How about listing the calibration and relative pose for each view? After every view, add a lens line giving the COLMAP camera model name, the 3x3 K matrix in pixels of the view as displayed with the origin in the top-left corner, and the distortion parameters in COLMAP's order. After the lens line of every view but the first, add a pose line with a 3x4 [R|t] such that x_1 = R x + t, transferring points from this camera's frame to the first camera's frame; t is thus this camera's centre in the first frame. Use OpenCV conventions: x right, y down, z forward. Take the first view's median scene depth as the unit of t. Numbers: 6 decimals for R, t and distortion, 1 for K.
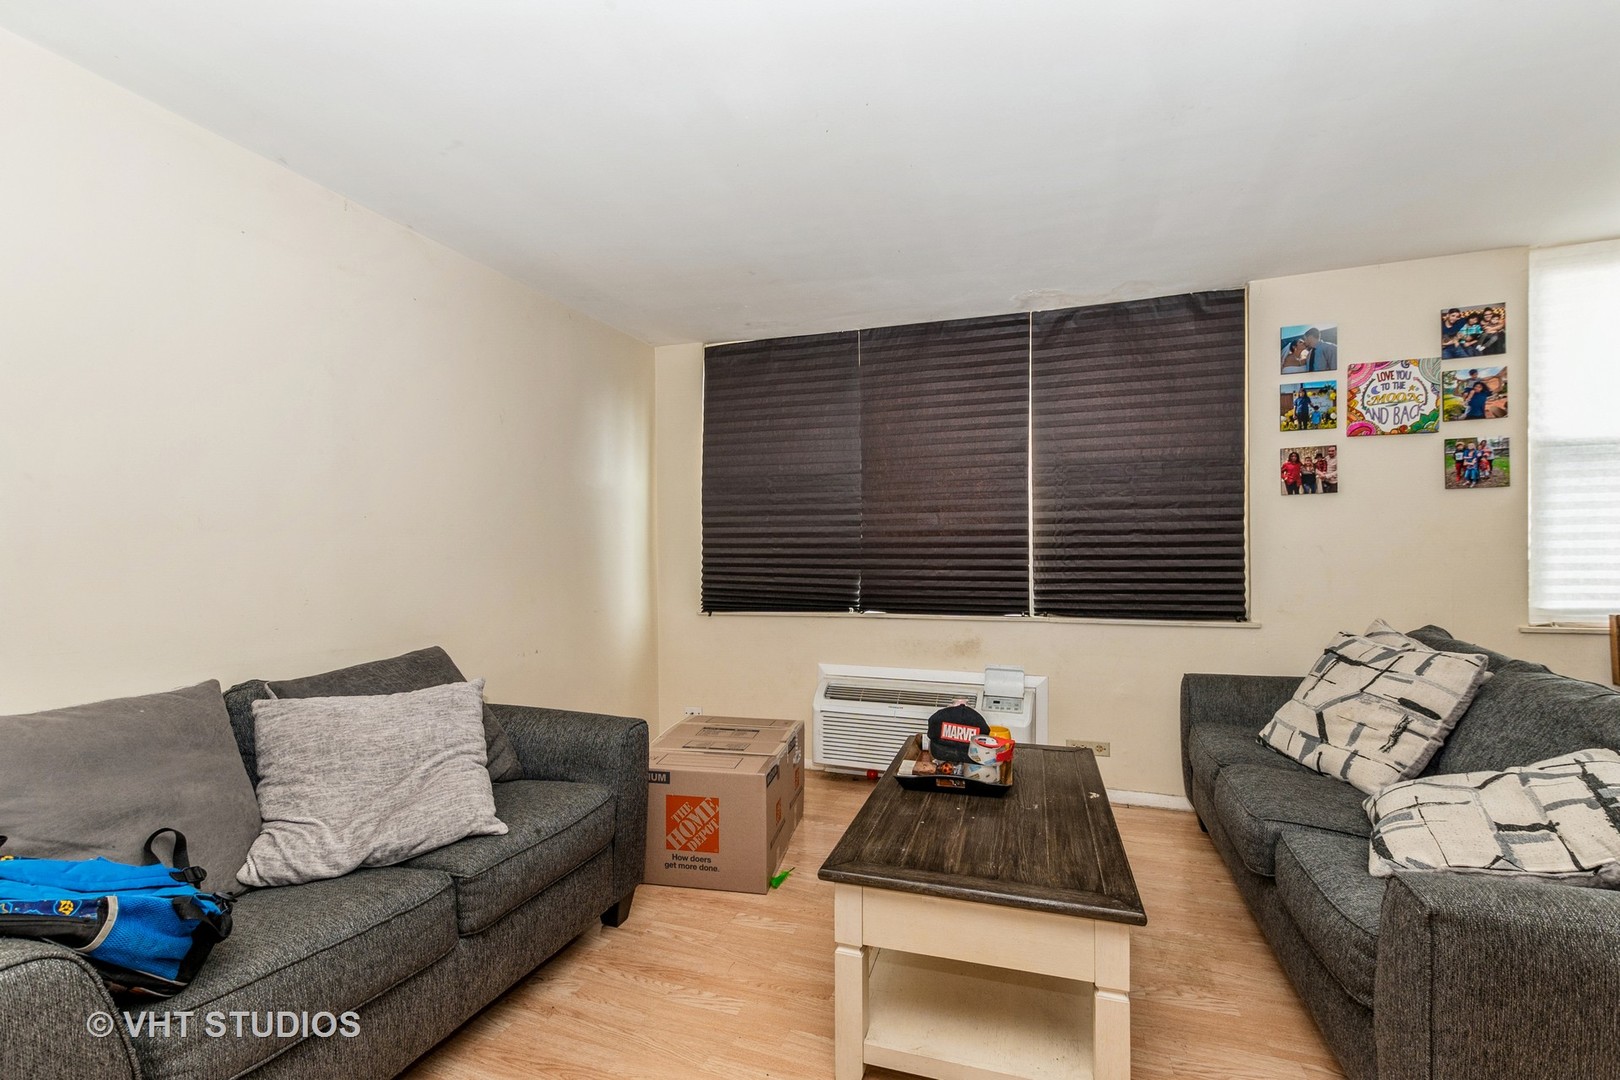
lens RADIAL K [[712.1, 0, 800.7], [0, 712.1, 555.6], [0, 0, 1]] dist [0.001612, 0.000019]
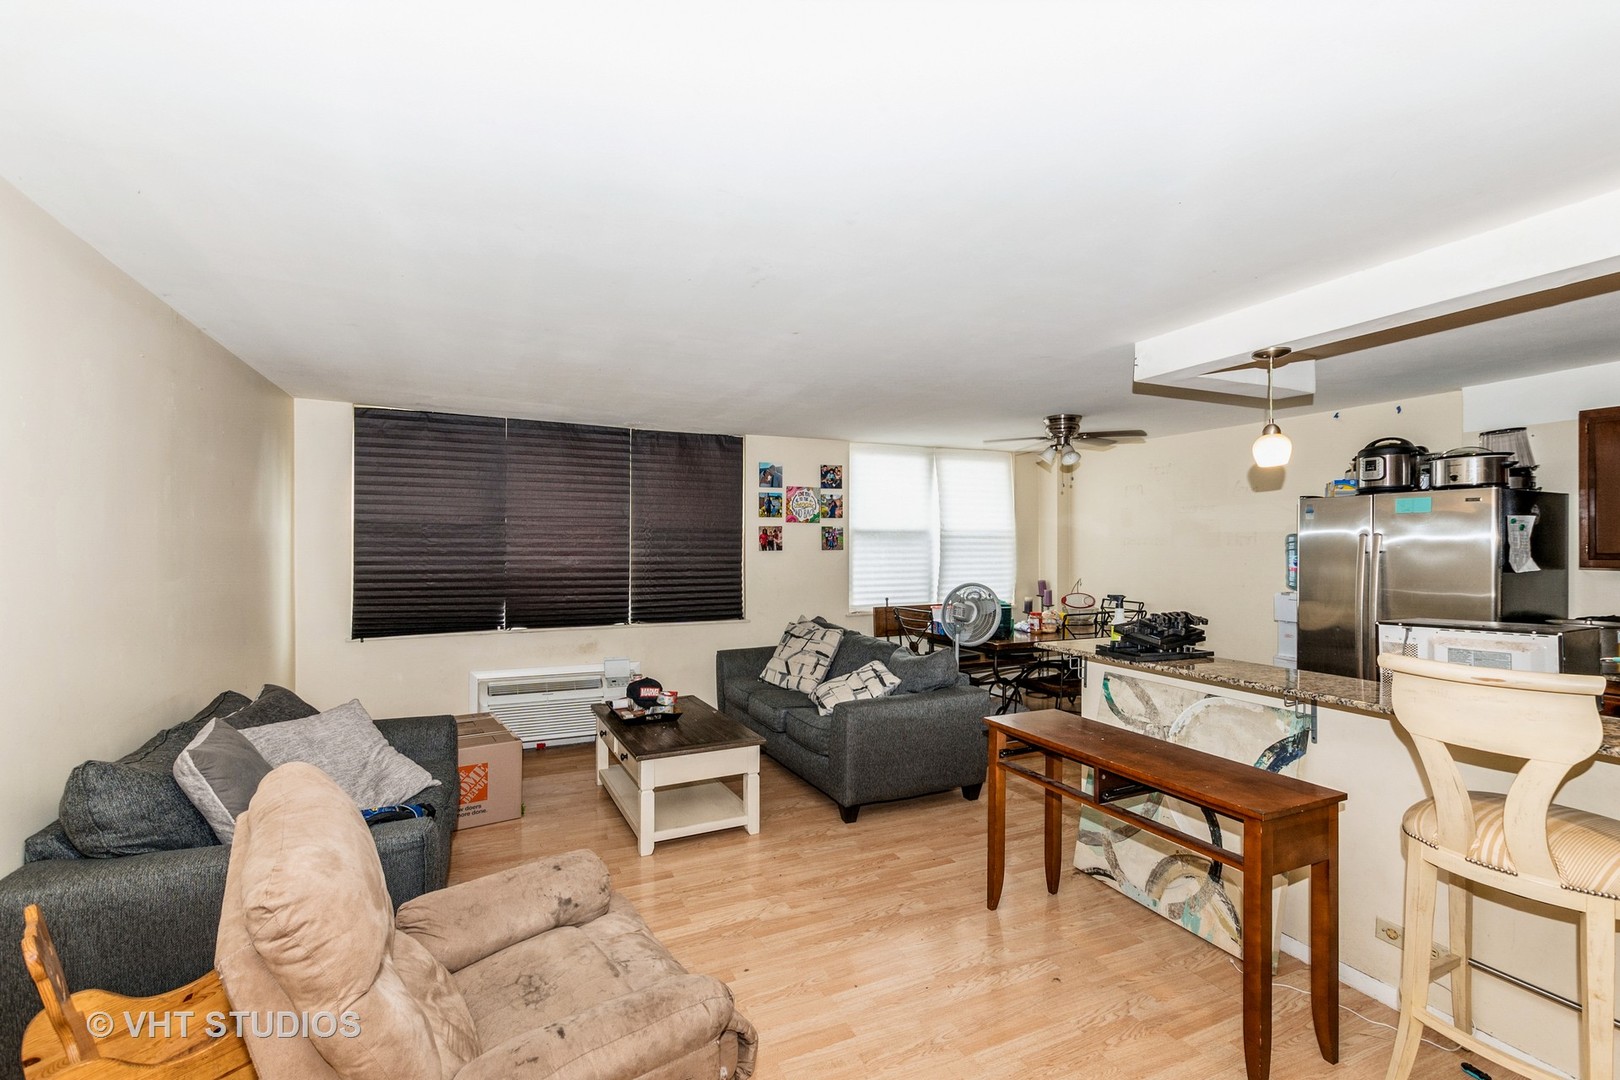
lens RADIAL K [[712.1, 0, 812.5], [0, 712.1, 539.7], [0, 0, 1]] dist [0.001612, 0.000019]
pose [[0.710439, 0.013526, 0.703629, -0.593262], [-0.003486, 0.999871, -0.015700, -0.091976], [-0.703751, 0.008701, 0.710394, -0.471597]]
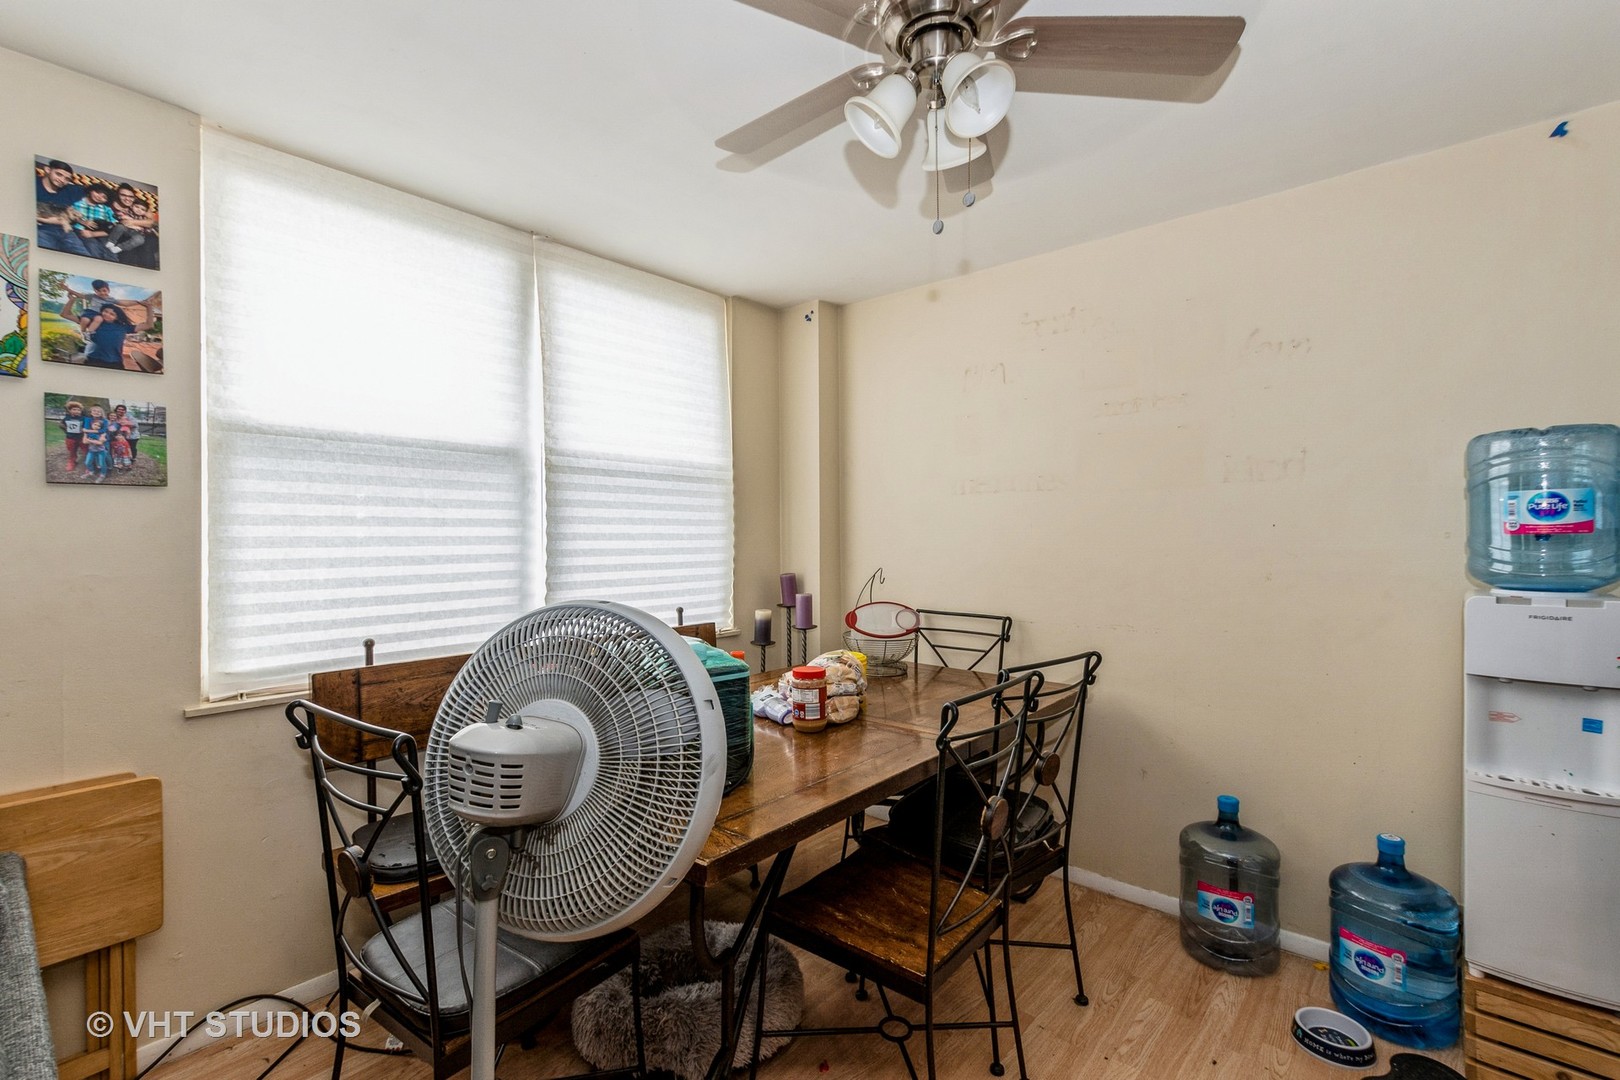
lens RADIAL K [[712.1, 0, 820.0], [0, 712.1, 540.5], [0, 0, 1]] dist [0.001612, 0.000019]
pose [[0.341386, 0.001586, 0.939922, 0.595327], [0.005394, 0.999979, -0.003647, -0.043711], [-0.939908, 0.006315, 0.341371, 0.250350]]
